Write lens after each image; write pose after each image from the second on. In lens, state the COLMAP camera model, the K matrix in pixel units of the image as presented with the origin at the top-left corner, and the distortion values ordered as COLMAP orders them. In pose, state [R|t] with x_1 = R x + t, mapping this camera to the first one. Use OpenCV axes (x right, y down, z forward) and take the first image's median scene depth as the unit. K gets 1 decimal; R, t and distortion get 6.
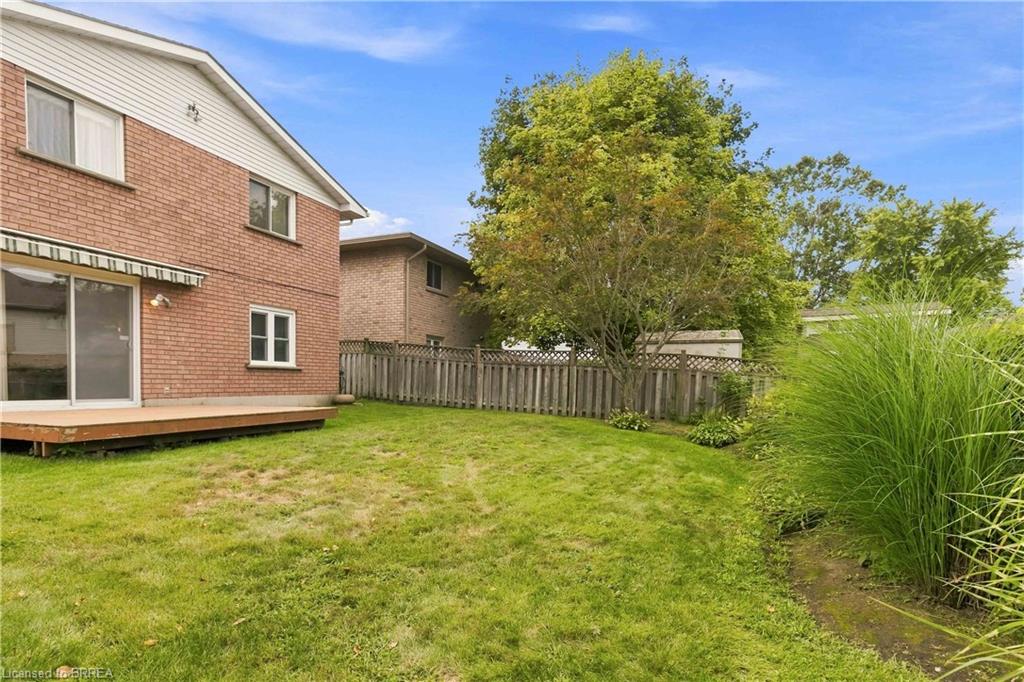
lens RADIAL K [[493.0, 0, 484.2], [0, 493.0, 388.5], [0, 0, 1]] dist [0.011440, 0.000667]
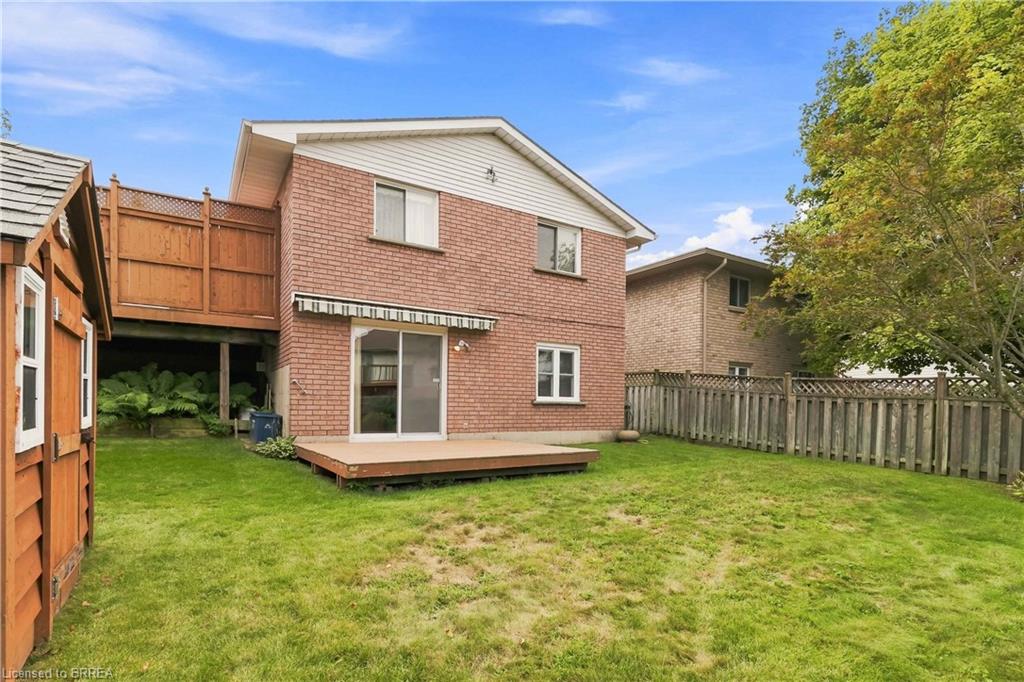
lens RADIAL K [[482.9, 0, 529.9], [0, 482.9, 400.6], [0, 0, 1]] dist [0.002002, 0.000830]
pose [[0.845576, -0.006142, -0.533820, 0.057716], [-0.008011, 0.999675, -0.024190, -0.024757], [0.533796, 0.024731, 0.845252, 0.139303]]
